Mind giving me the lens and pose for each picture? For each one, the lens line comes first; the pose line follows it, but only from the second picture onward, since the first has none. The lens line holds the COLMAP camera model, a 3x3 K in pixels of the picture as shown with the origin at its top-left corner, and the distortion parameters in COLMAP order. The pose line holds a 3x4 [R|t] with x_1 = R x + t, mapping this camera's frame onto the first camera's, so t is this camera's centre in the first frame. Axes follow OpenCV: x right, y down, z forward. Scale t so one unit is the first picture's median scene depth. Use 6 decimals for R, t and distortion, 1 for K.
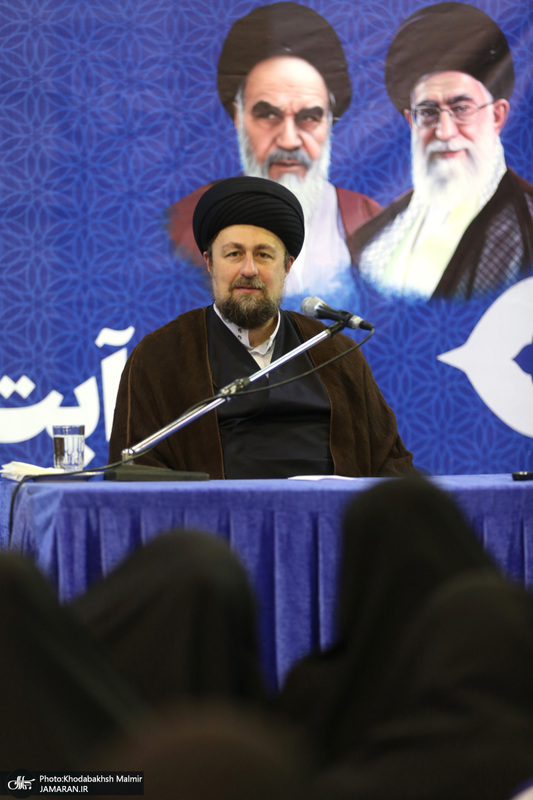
lens RADIAL K [[3417.7, 0, 266.5], [0, 3417.7, 400.0], [0, 0, 1]] dist [0.411143, 6.859880]
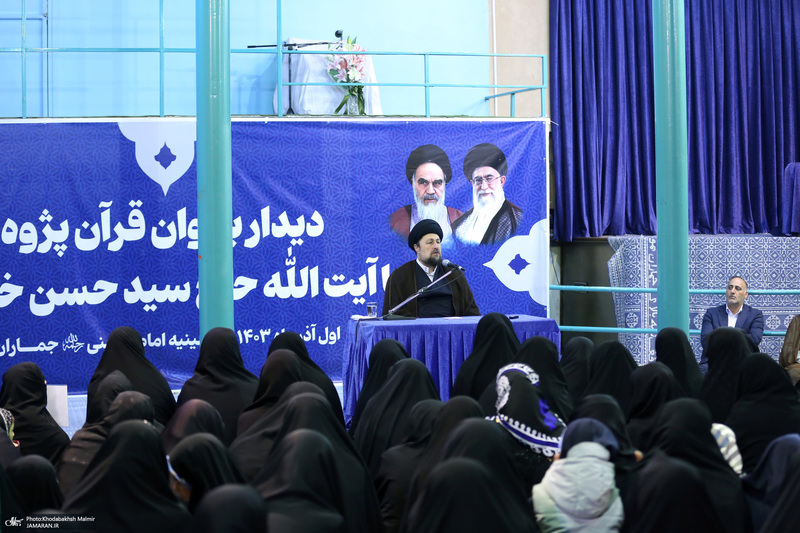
lens RADIAL K [[1581.2, 0, 400.0], [0, 1581.2, 266.5], [0, 0, 1]] dist [-0.306305, 0.202716]
pose [[0.999928, -0.011031, 0.004791, -0.026576], [0.010929, 0.999723, 0.020866, -0.040052], [-0.005020, -0.020813, 0.999771, -0.339733]]
